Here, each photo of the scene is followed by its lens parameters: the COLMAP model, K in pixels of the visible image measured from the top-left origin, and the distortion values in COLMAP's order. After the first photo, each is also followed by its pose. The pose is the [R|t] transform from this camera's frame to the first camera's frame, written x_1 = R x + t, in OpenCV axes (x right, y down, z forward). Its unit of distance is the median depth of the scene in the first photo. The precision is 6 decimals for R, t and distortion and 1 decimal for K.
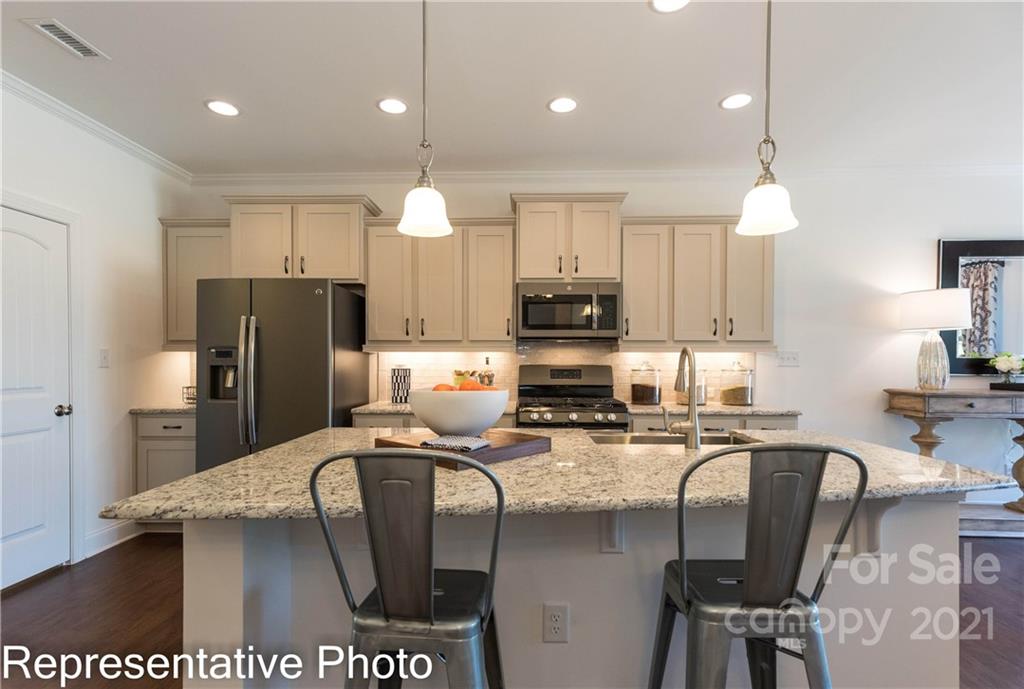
lens RADIAL K [[476.5, 0, 502.9], [0, 476.5, 356.5], [0, 0, 1]] dist [0.008840, 0.000646]
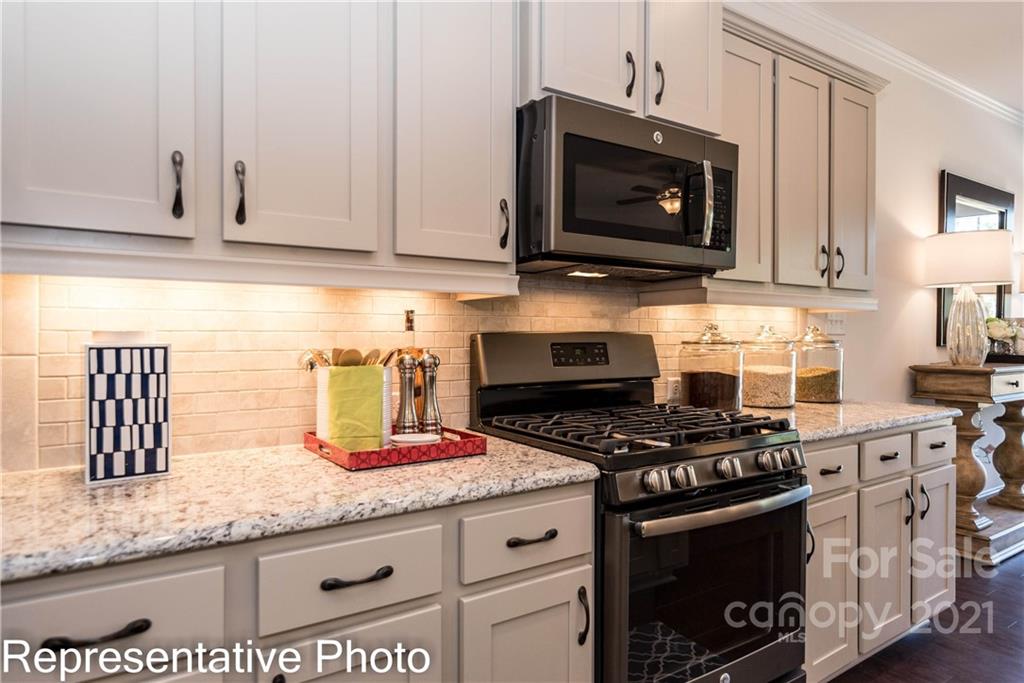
lens RADIAL K [[638.2, 0, 518.5], [0, 638.2, 340.0], [0, 0, 1]] dist [-0.019188, -0.003844]
pose [[0.799950, -0.006515, 0.600032, -0.251830], [-0.008897, 0.999702, 0.022715, 0.012625], [-0.600001, -0.023509, 0.799653, 0.595673]]
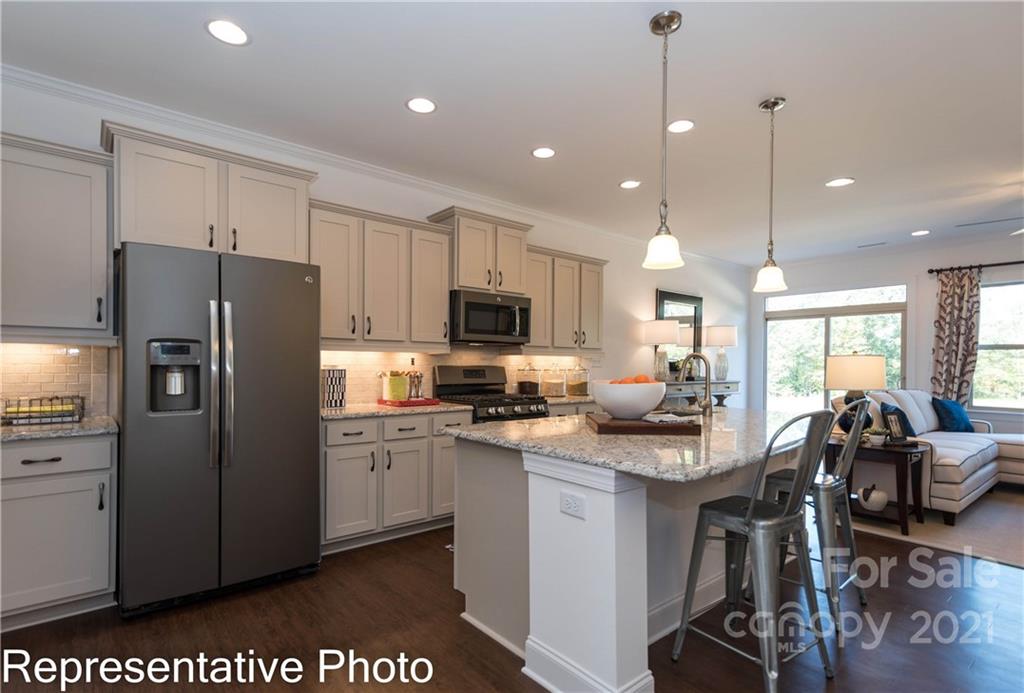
lens RADIAL K [[526.5, 0, 523.9], [0, 526.5, 371.8], [0, 0, 1]] dist [-0.006464, -0.002003]
pose [[0.720562, -0.005861, 0.693365, -0.651762], [-0.016322, 0.999544, 0.025412, -0.001163], [-0.693198, -0.029628, 0.720138, 0.030625]]
